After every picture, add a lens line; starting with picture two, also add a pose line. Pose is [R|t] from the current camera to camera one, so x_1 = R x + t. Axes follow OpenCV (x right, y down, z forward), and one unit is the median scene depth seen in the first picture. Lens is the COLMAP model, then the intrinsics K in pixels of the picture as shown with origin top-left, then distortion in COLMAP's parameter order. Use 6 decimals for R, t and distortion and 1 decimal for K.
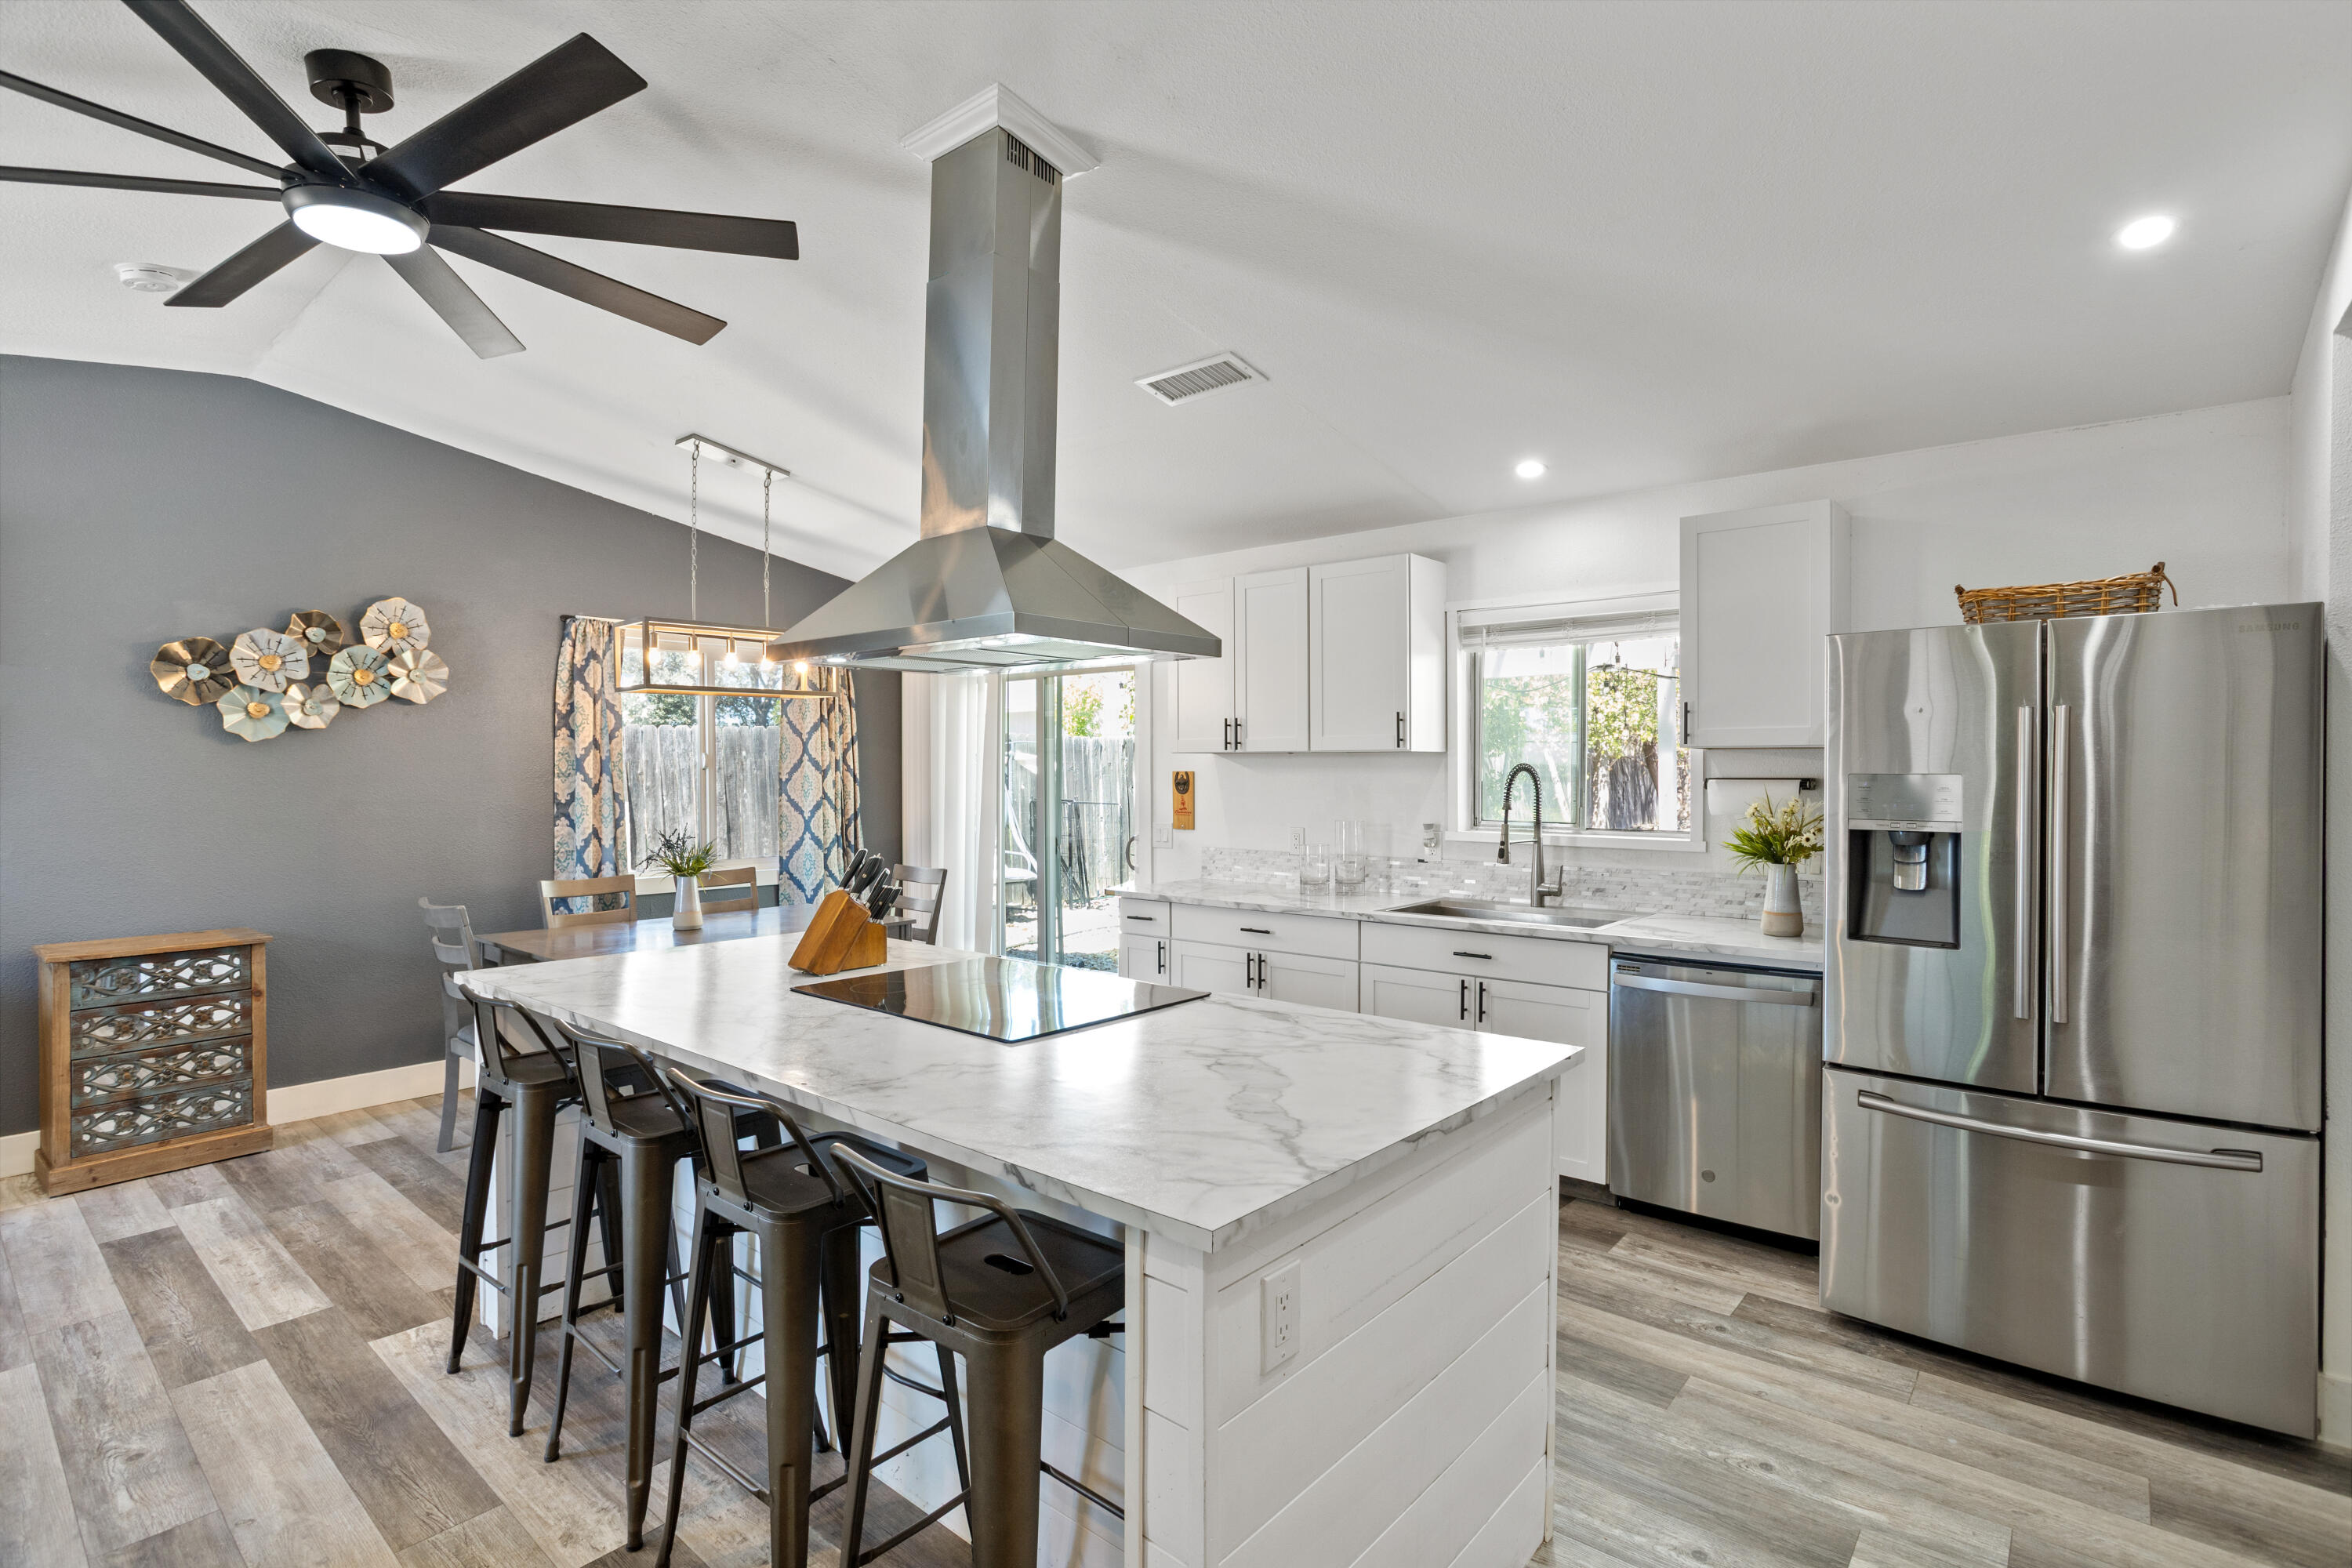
lens RADIAL K [[1142.7, 0, 1173.5], [0, 1142.7, 771.2], [0, 0, 1]] dist [-0.055299, 0.028493]
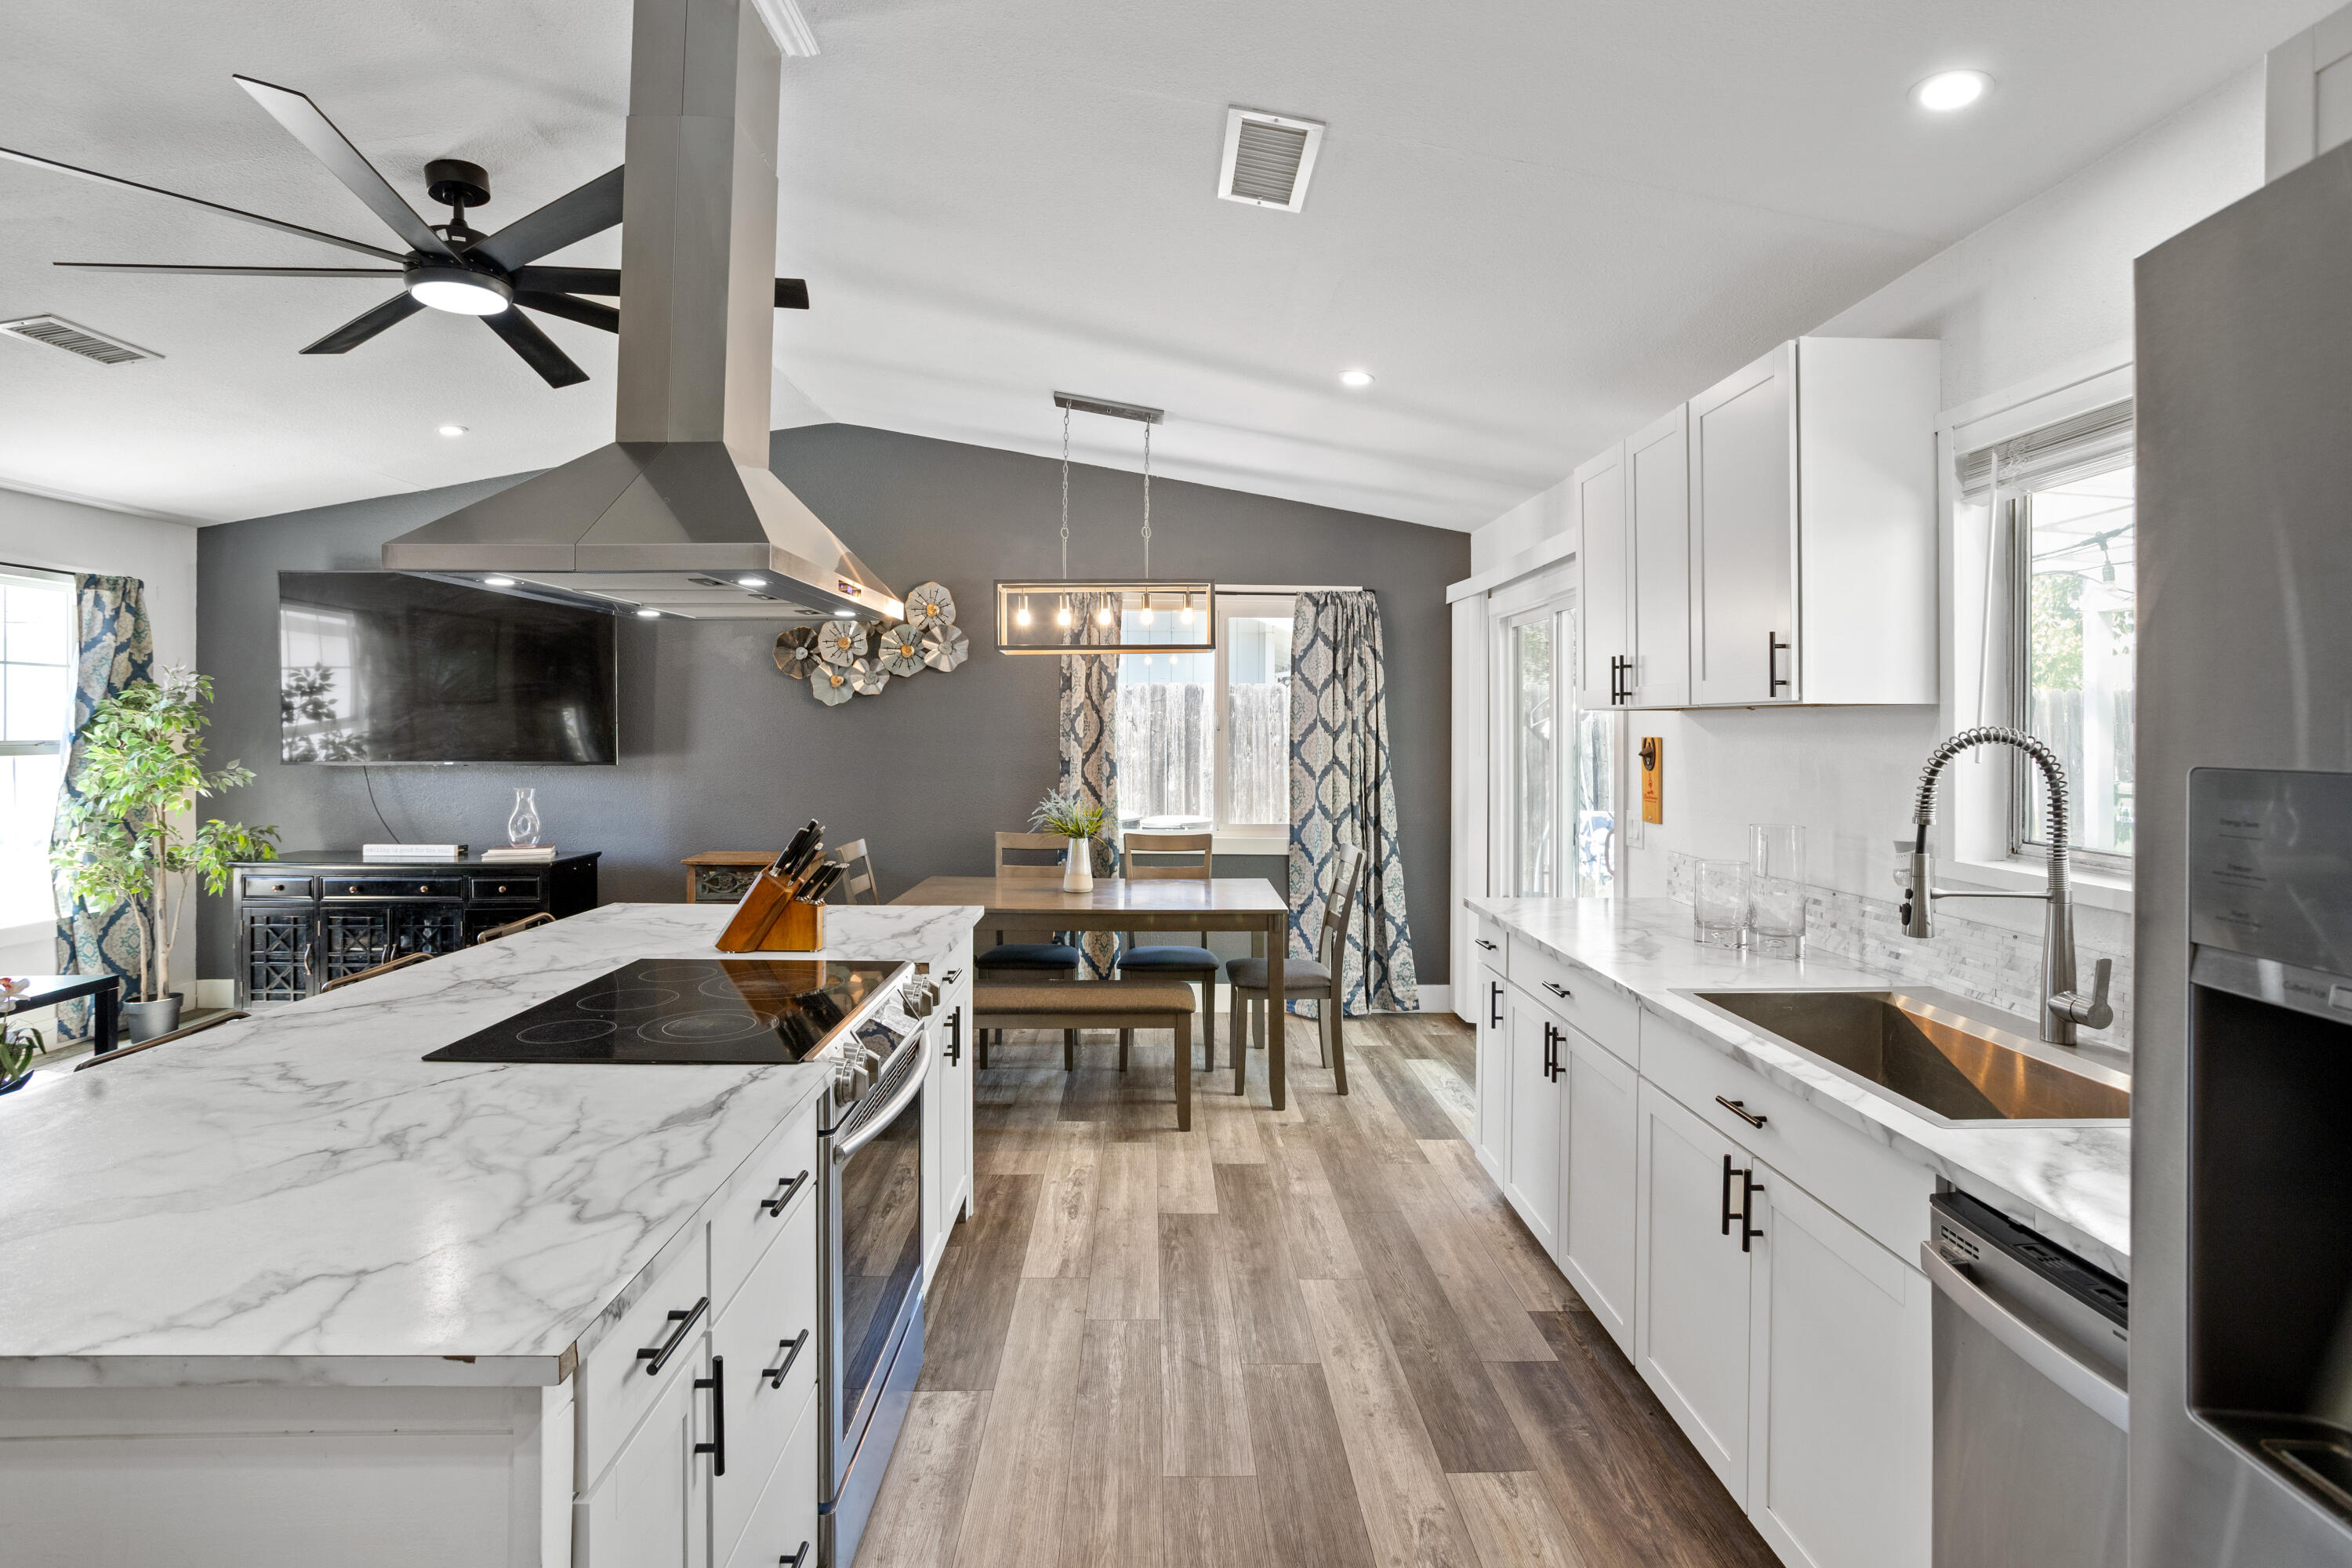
lens RADIAL K [[1159.1, 0, 1184.7], [0, 1159.1, 728.9], [0, 0, 1]] dist [-0.029548, 0.030291]
pose [[0.673412, 0.004776, -0.739252, 0.400805], [-0.007384, 0.999973, -0.000266, -0.003204], [0.739230, 0.005638, 0.673429, 0.404059]]
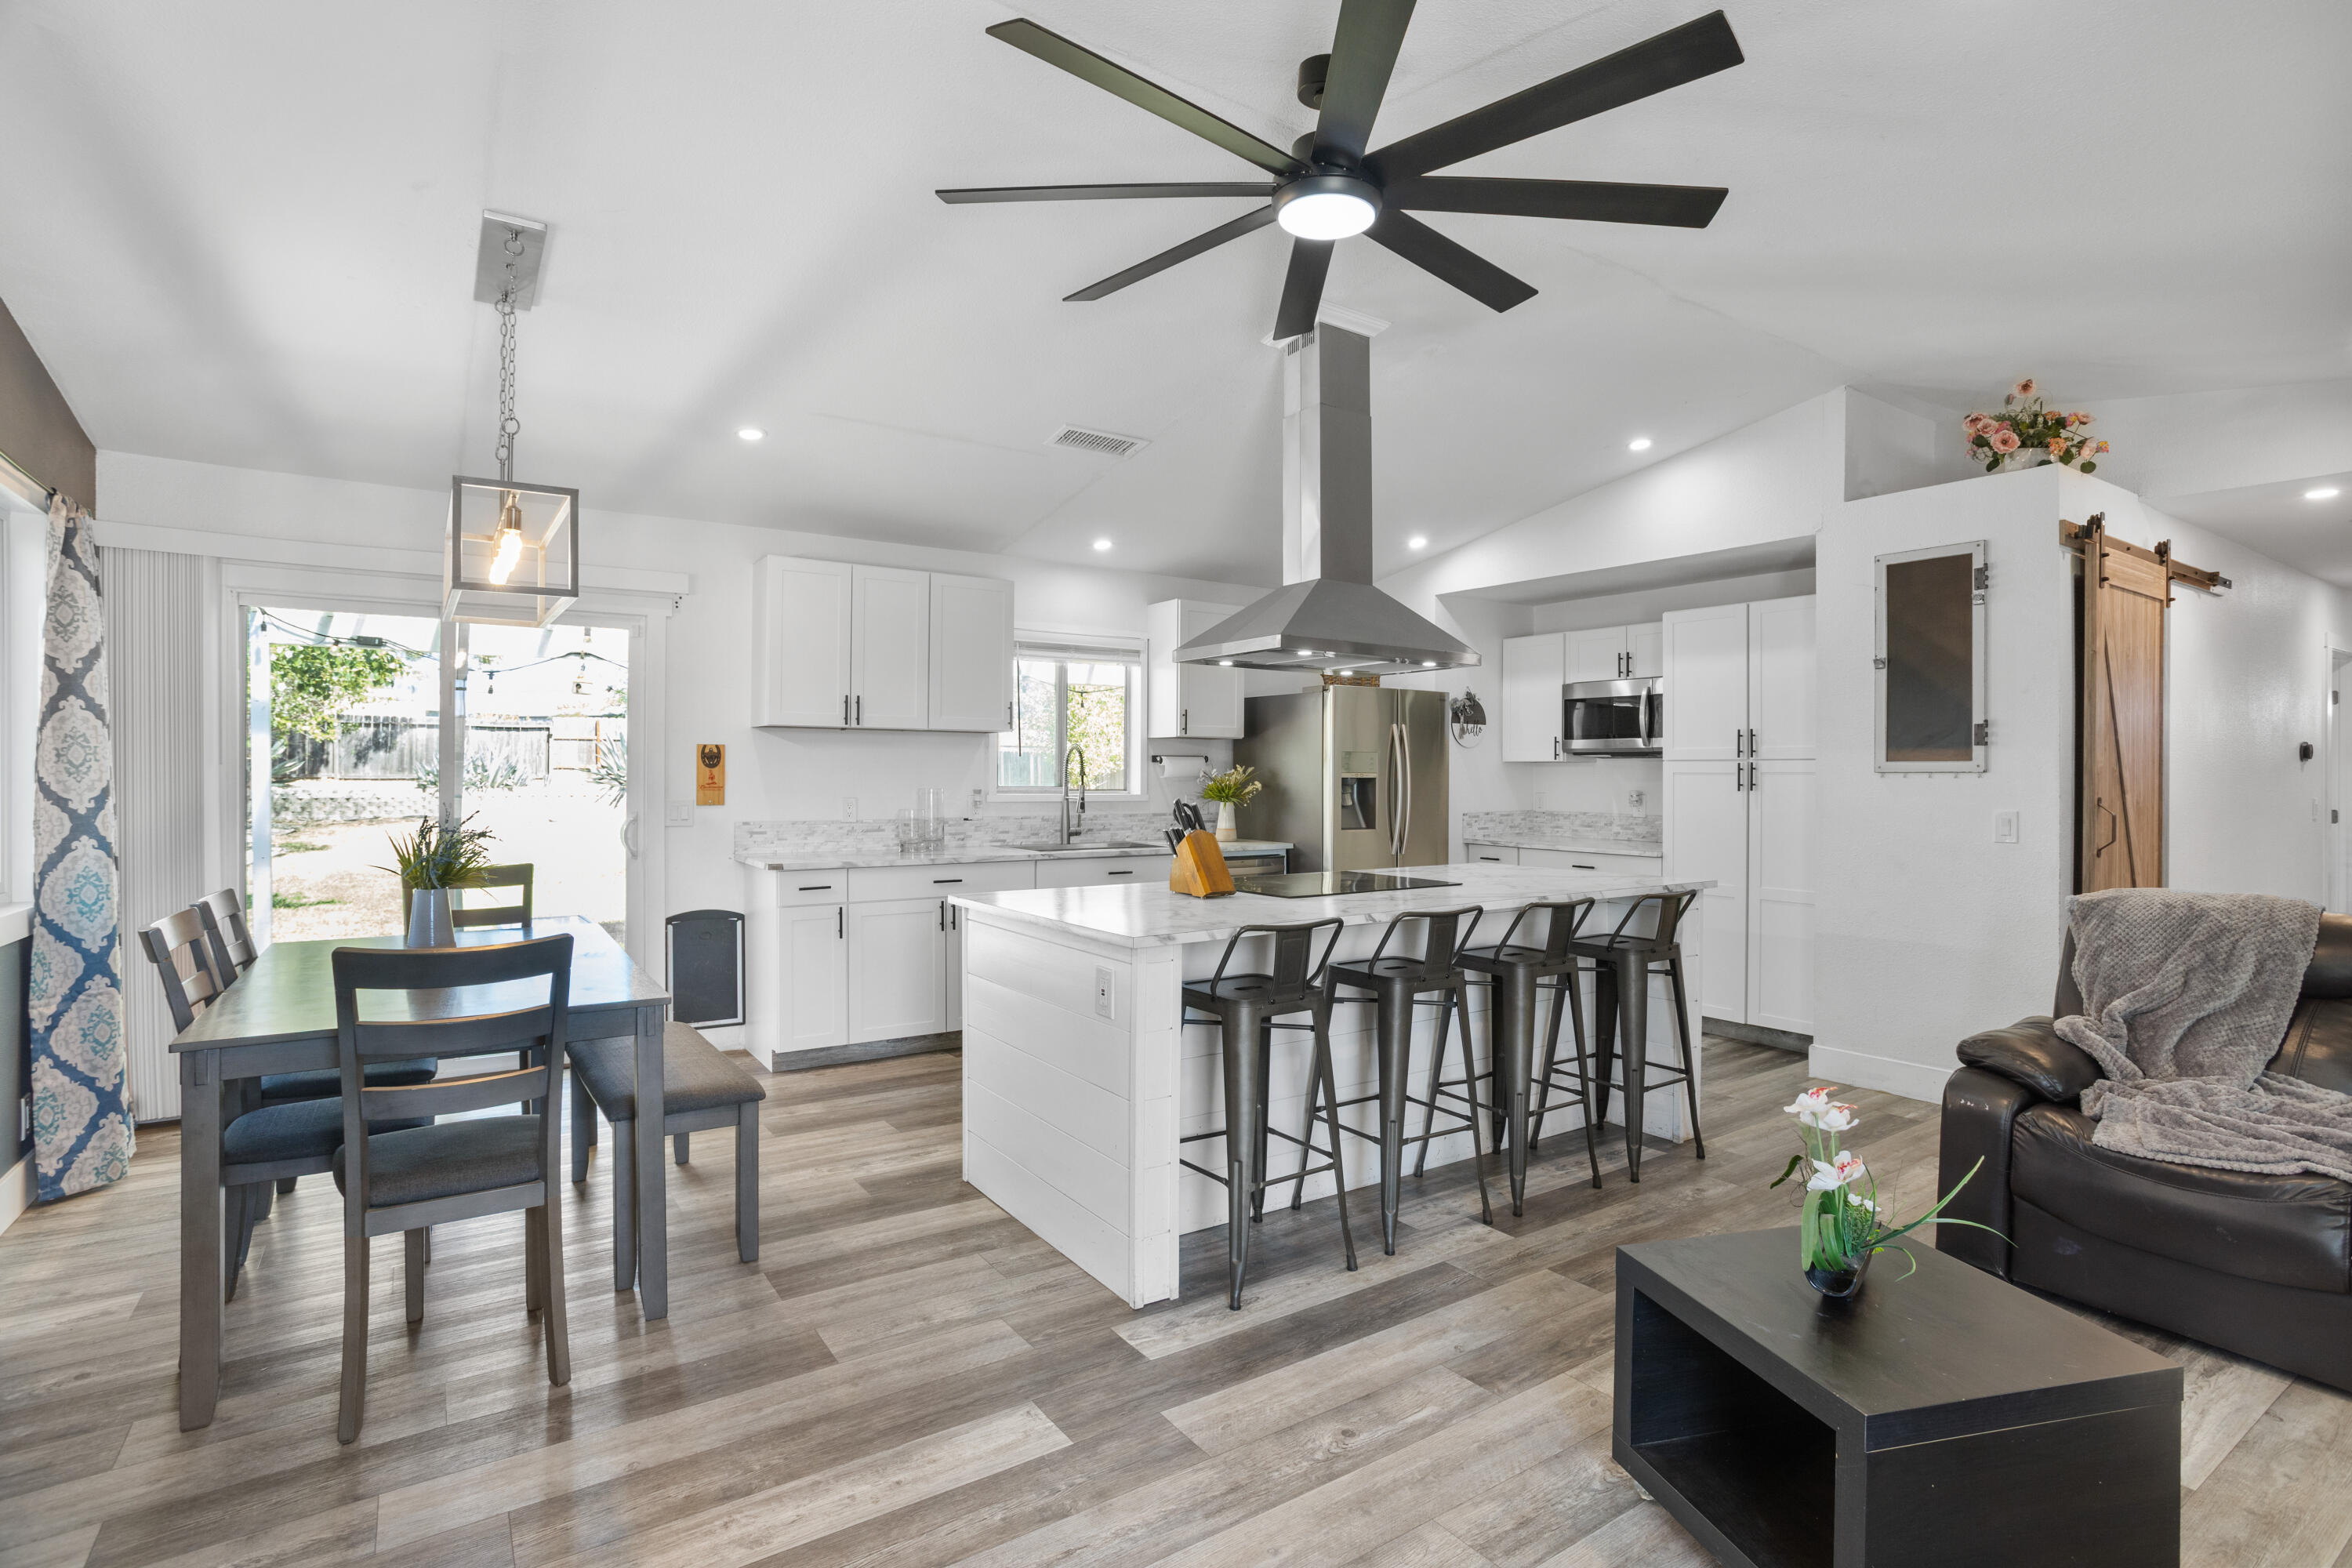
lens RADIAL K [[1142.7, 0, 1173.5], [0, 1142.7, 771.2], [0, 0, 1]] dist [-0.055299, 0.028493]
pose [[0.264436, 0.003931, 0.964395, -0.970464], [-0.003890, 0.999988, -0.003009, 0.028899], [-0.964395, -0.002956, 0.264448, 0.457594]]
